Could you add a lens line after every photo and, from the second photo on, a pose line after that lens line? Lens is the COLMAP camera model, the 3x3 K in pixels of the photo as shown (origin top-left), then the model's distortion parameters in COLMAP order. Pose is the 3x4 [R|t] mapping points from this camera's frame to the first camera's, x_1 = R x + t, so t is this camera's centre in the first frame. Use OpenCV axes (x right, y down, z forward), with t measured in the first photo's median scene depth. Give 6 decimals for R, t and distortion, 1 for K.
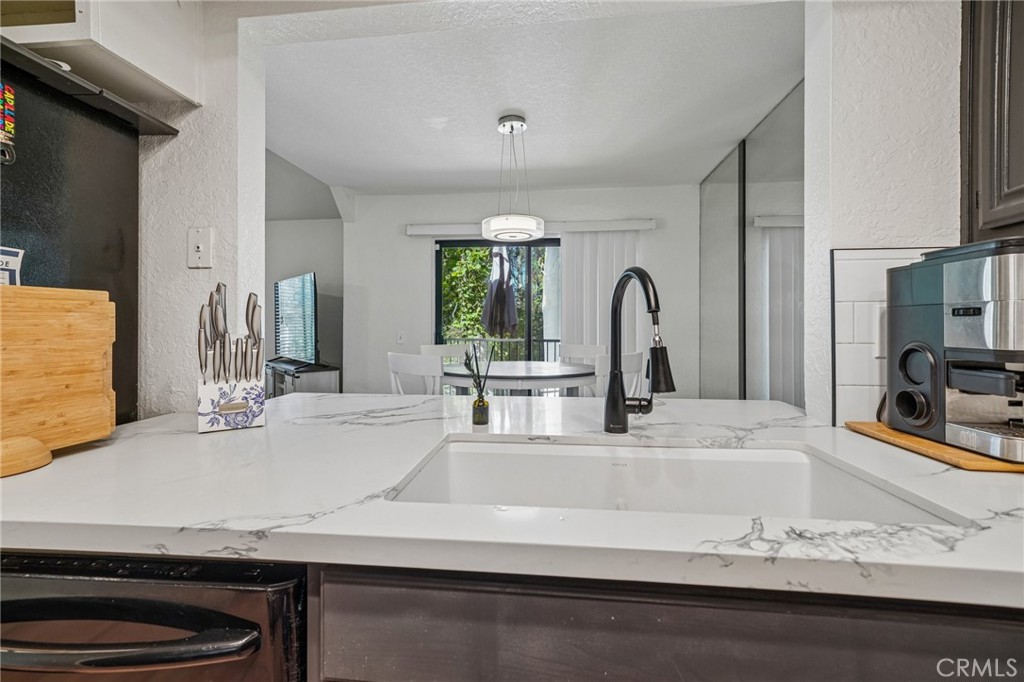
lens RADIAL K [[460.5, 0, 512.7], [0, 460.5, 327.4], [0, 0, 1]] dist [0.000199, -0.000153]
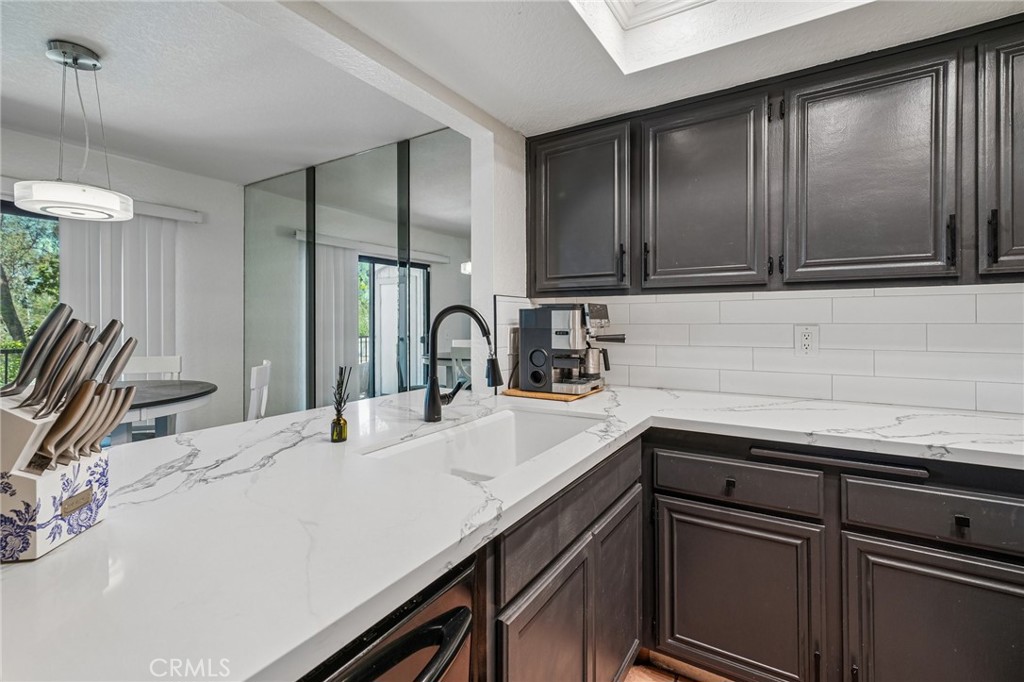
lens RADIAL K [[466.5, 0, 507.0], [0, 466.5, 321.1], [0, 0, 1]] dist [0.004623, 0.000248]
pose [[0.438554, -0.001849, 0.898703, -0.910085], [0.002320, 0.999997, 0.000926, -0.072324], [-0.898702, 0.001679, 0.438557, 0.179822]]
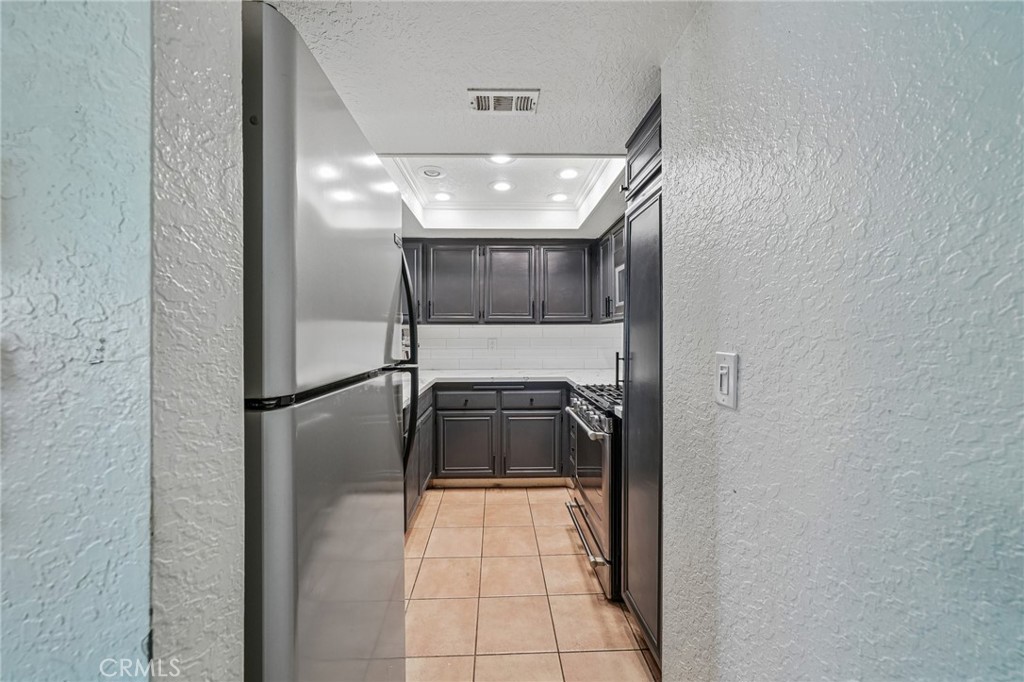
lens RADIAL K [[361.1, 0, 509.1], [0, 361.1, 334.3], [0, 0, 1]] dist [-0.000482, 0.000079]
pose [[-0.145230, -0.009272, 0.989354, -2.044110], [-0.000142, 0.999956, 0.009350, -0.115995], [-0.989398, 0.001217, -0.145225, 0.262024]]
